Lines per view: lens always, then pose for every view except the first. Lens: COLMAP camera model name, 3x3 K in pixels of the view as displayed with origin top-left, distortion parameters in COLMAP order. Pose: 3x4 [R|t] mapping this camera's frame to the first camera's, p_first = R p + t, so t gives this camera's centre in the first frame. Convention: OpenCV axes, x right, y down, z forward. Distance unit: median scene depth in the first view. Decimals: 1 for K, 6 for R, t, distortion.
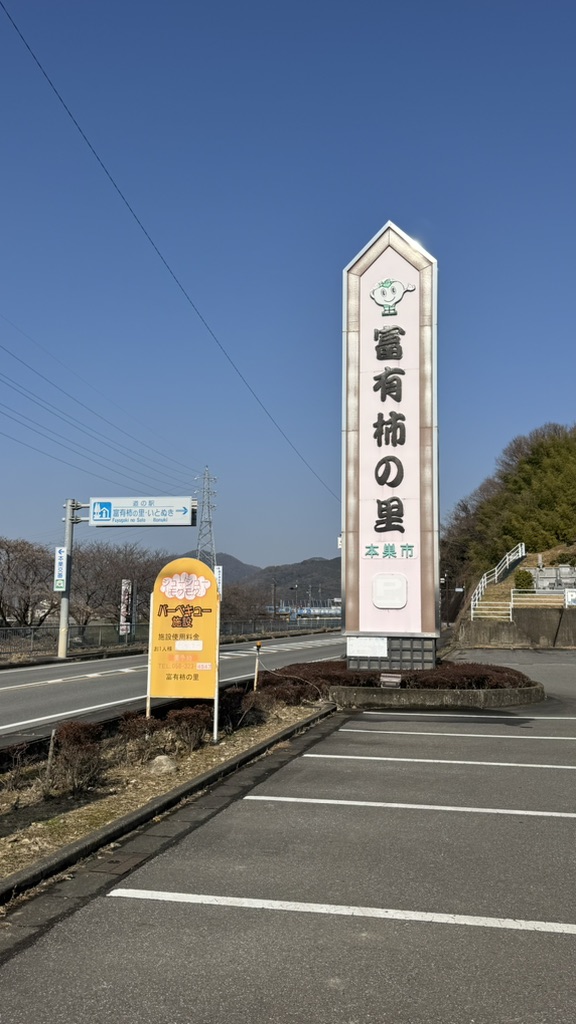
lens RADIAL K [[832.3, 0, 294.9], [0, 832.3, 511.5], [0, 0, 1]] dist [0.142056, -0.001693]
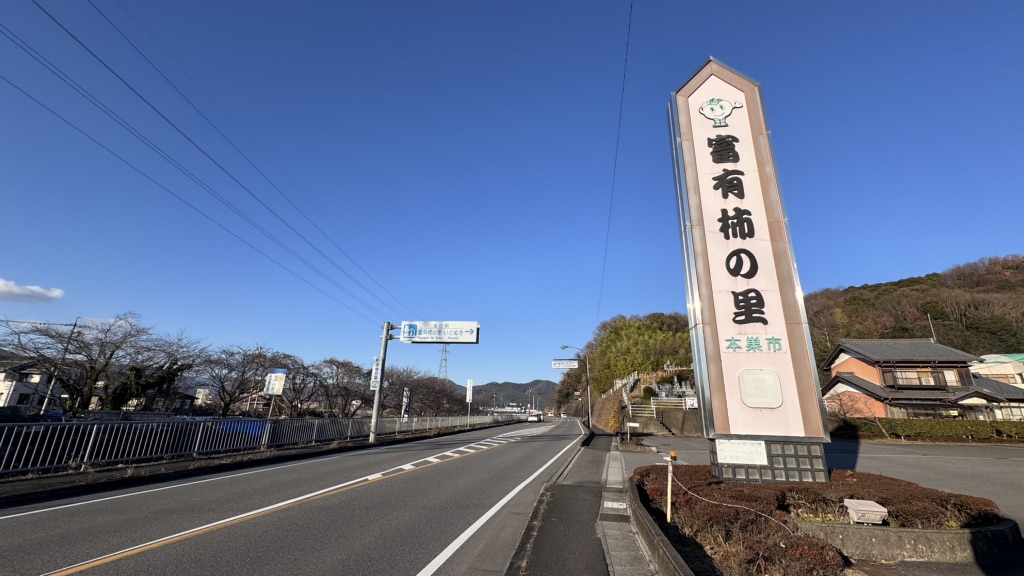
lens RADIAL K [[406.2, 0, 514.1], [0, 406.2, 285.1], [0, 0, 1]] dist [-0.009997, 0.001752]
pose [[0.996977, 0.037148, 0.068245, -0.183784], [-0.024376, 0.983502, -0.179248, 0.068644], [-0.073778, 0.177043, 0.981434, 0.550089]]
